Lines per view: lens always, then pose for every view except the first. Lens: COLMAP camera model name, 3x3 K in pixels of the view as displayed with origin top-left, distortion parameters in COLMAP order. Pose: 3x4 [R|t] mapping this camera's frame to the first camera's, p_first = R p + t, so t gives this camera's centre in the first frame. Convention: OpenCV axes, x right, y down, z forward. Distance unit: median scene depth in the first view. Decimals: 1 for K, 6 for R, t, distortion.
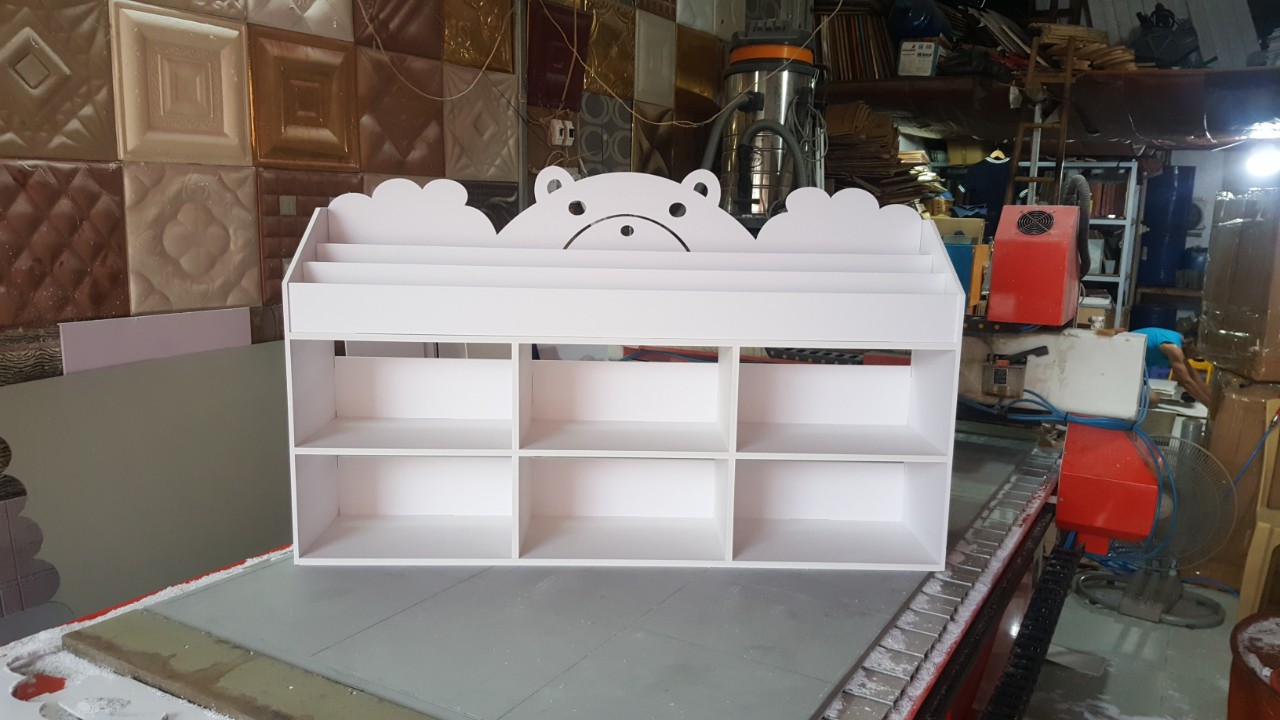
lens RADIAL K [[957.3, 0, 640.0], [0, 957.3, 360.0], [0, 0, 1]] dist [0.098810, -0.186703]
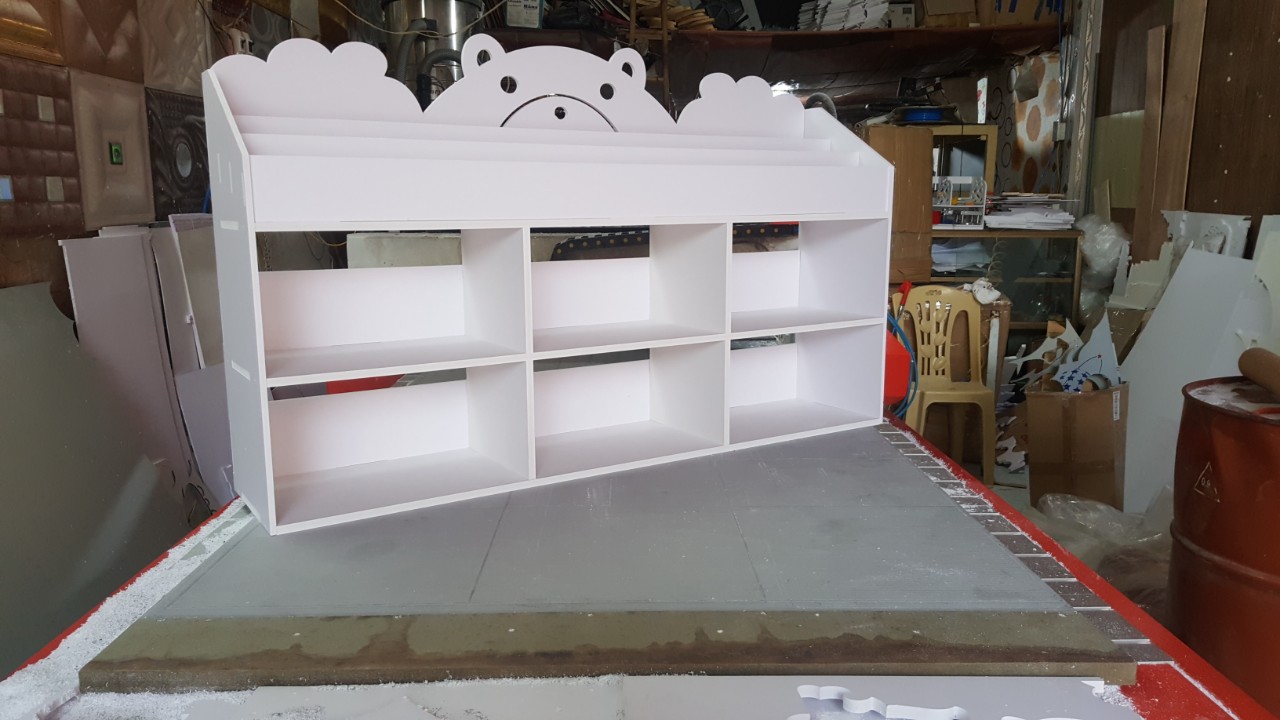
lens RADIAL K [[957.3, 0, 640.0], [0, 957.3, 360.0], [0, 0, 1]] dist [0.098810, -0.186703]
pose [[0.853036, -0.111211, 0.509865, -0.438872], [0.105594, 0.993602, 0.040058, 0.068473], [-0.511058, 0.019667, 0.859321, 0.185352]]
